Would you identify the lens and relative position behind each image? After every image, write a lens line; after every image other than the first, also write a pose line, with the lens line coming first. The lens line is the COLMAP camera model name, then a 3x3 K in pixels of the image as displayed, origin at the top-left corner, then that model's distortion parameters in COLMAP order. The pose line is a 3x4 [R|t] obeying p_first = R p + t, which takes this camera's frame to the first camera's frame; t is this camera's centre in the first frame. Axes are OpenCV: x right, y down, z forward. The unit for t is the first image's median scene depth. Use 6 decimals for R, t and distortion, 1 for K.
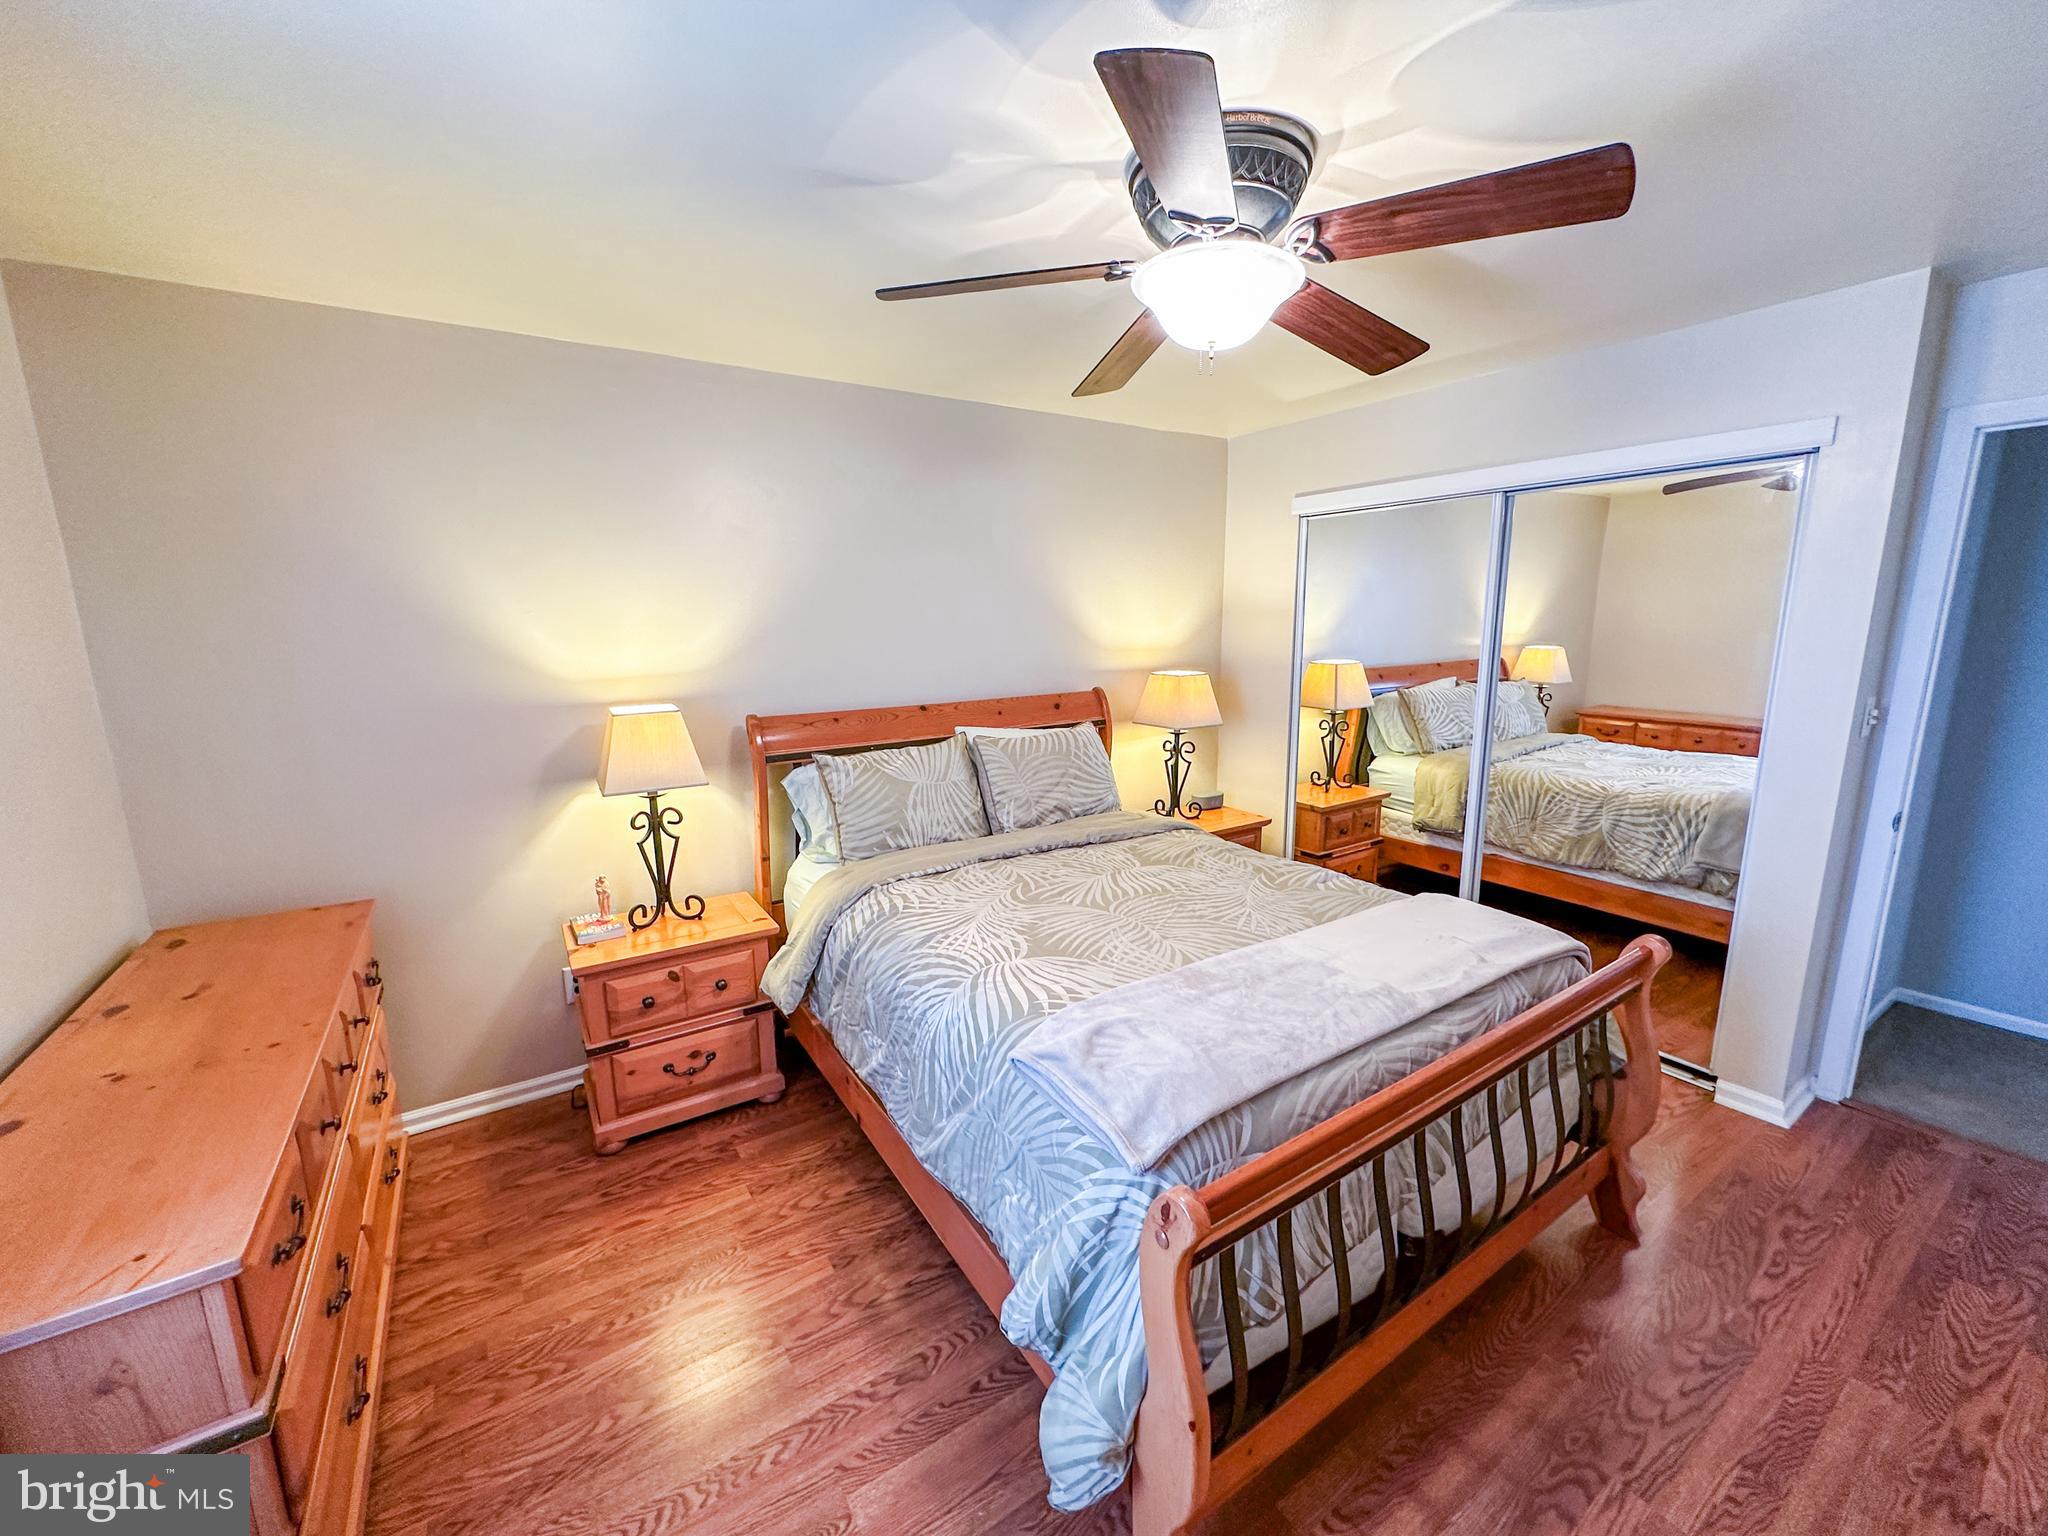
lens RADIAL K [[820.6, 0, 1026.8], [0, 820.6, 770.3], [0, 0, 1]] dist [-0.001683, 0.000070]
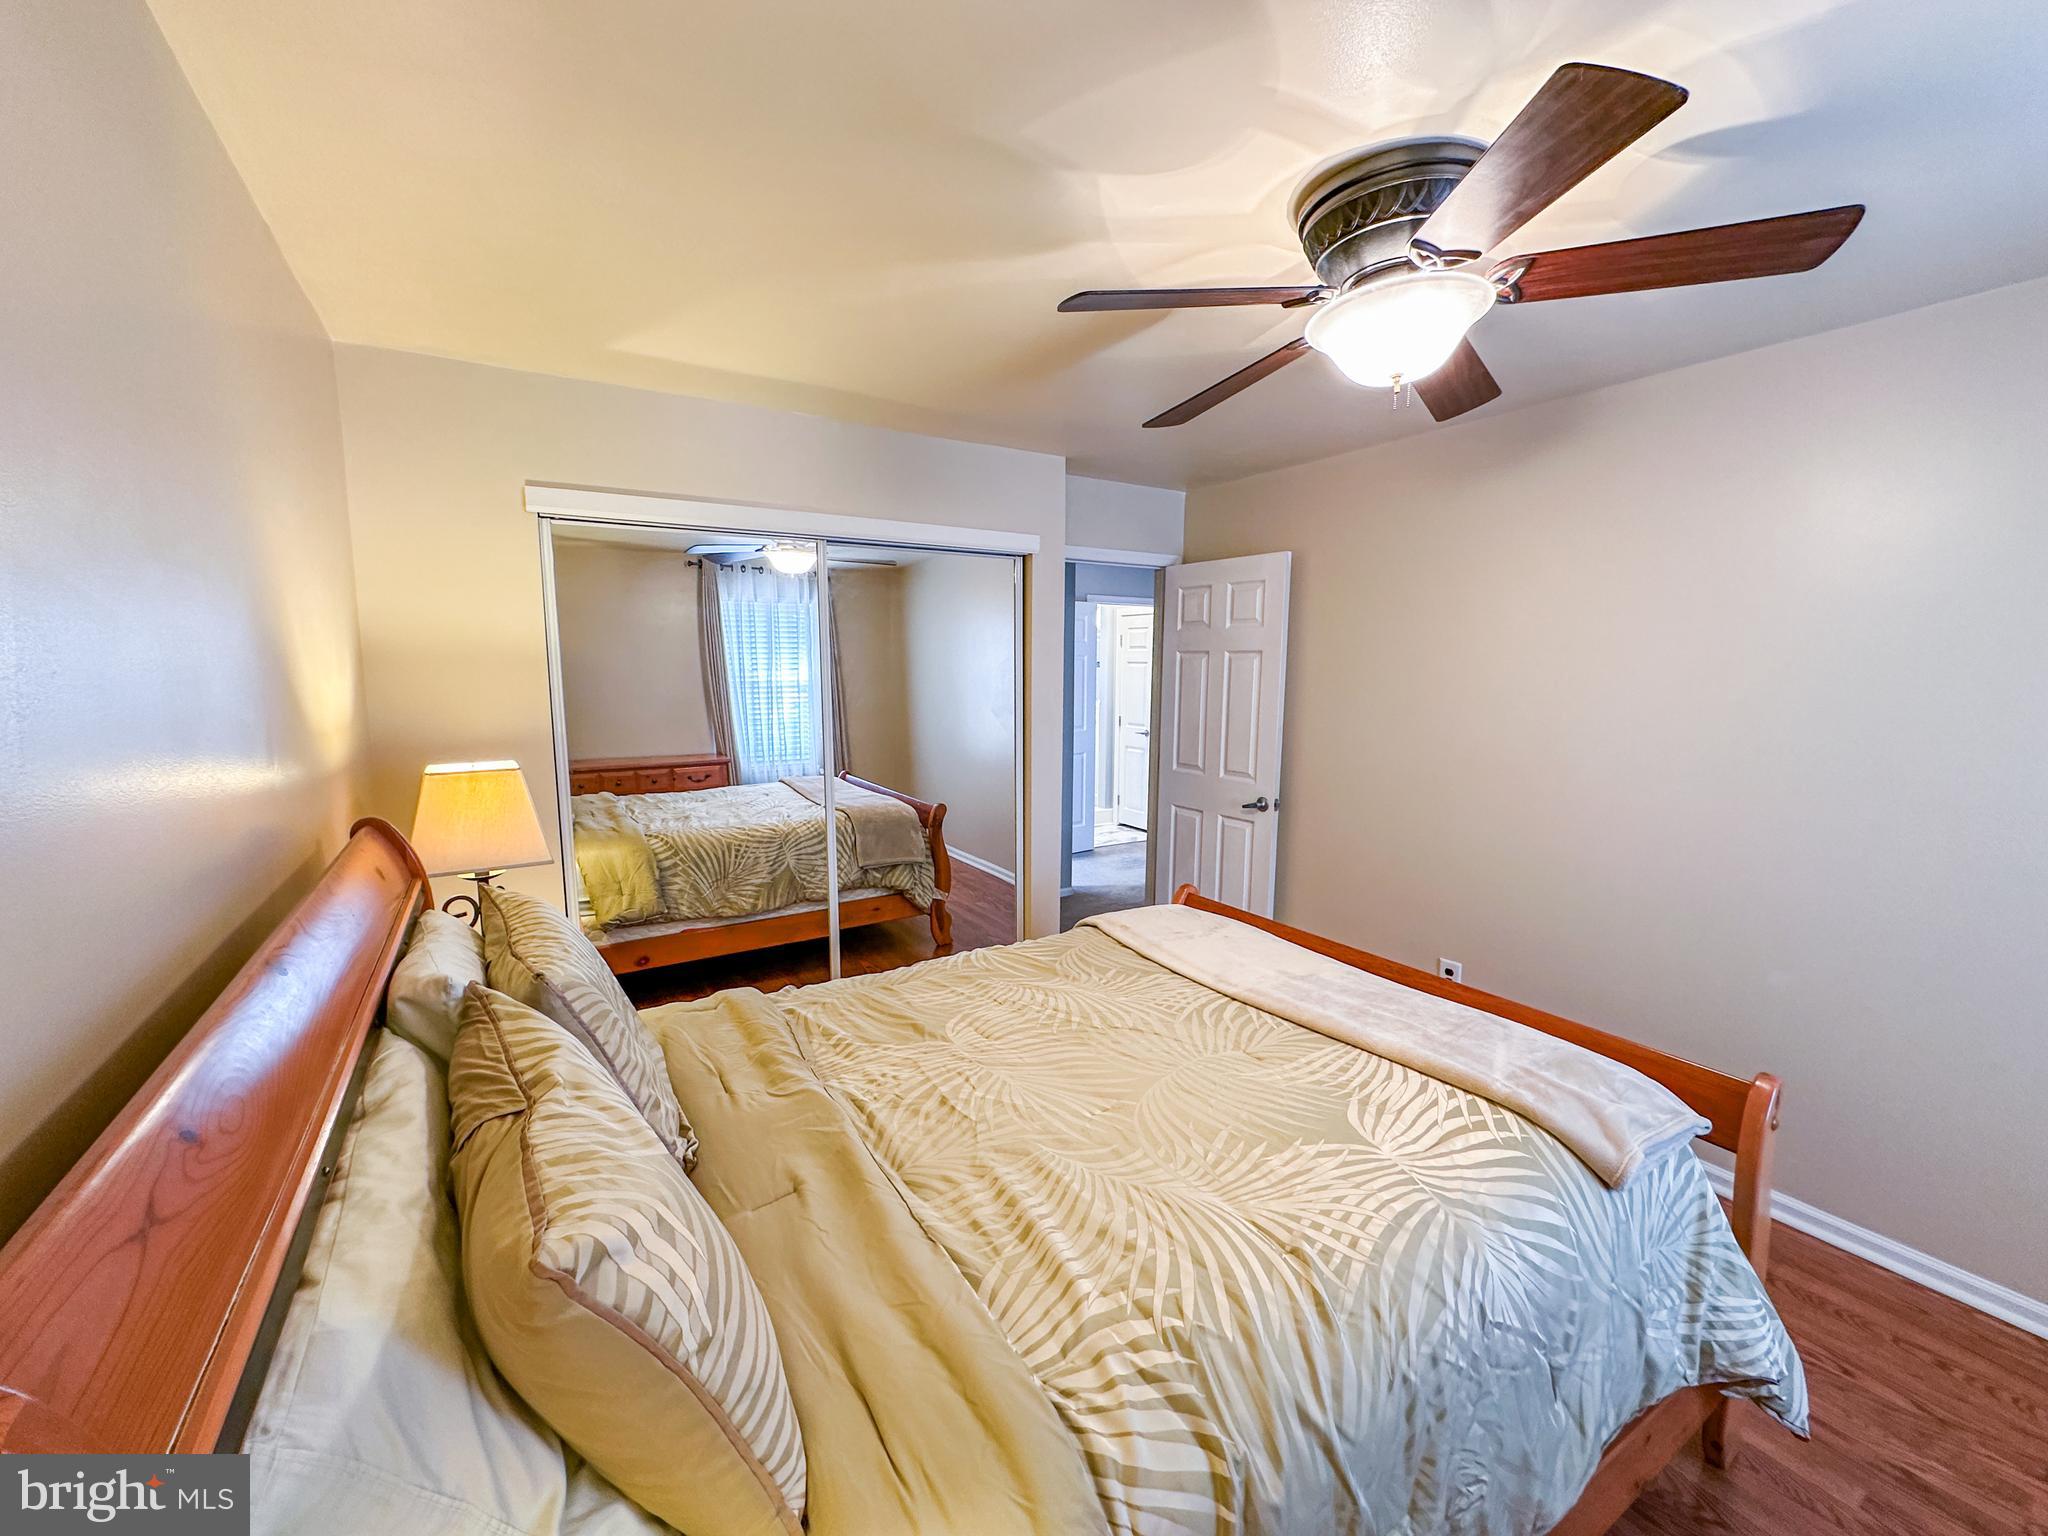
lens RADIAL K [[820.6, 0, 1026.8], [0, 820.6, 770.3], [0, 0, 1]] dist [-0.001683, 0.000070]
pose [[0.016728, -0.112142, 0.993551, -0.331222], [0.192341, 0.975492, 0.106866, -0.102808], [-0.981185, 0.189313, 0.037888, 0.616692]]
